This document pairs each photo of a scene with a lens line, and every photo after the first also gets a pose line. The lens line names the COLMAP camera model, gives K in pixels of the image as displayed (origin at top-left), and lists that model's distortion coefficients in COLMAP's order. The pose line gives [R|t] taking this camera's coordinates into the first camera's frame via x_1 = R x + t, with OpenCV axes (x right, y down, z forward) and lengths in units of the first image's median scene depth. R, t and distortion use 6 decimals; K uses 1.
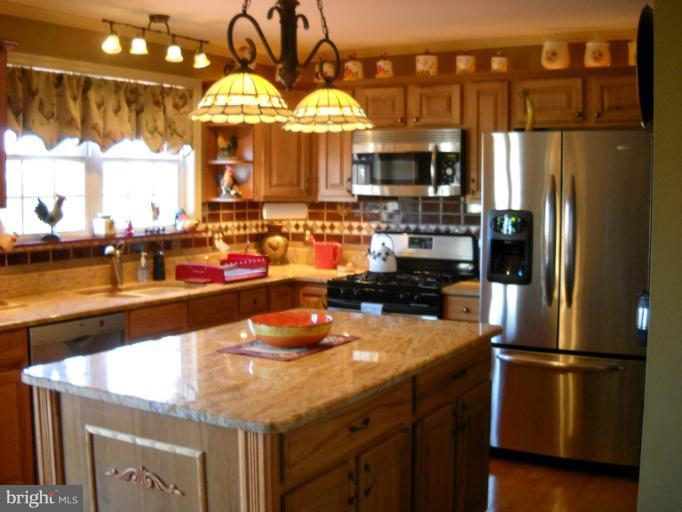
lens RADIAL K [[826.8, 0, 341.0], [0, 826.8, 256.0], [0, 0, 1]] dist [-0.109243, -0.305481]
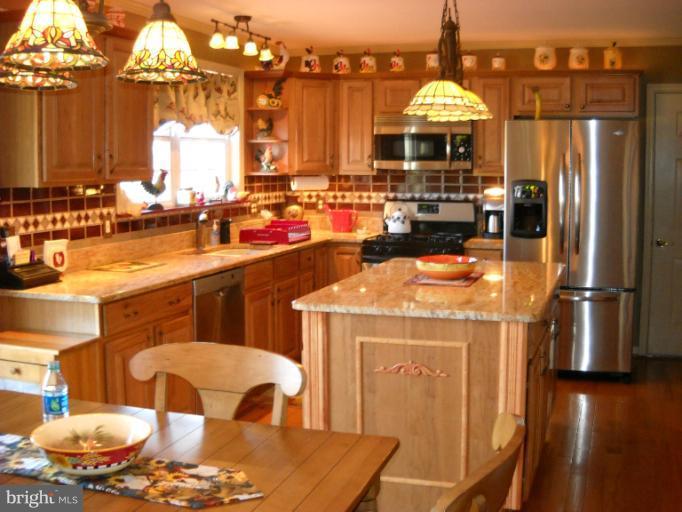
lens RADIAL K [[826.8, 0, 341.0], [0, 826.8, 256.0], [0, 0, 1]] dist [-0.109243, -0.305481]
pose [[0.977941, -0.026488, 0.207196, -0.291563], [0.020332, 0.999288, 0.031781, 0.013073], [-0.207890, -0.026867, 0.977783, -0.165627]]
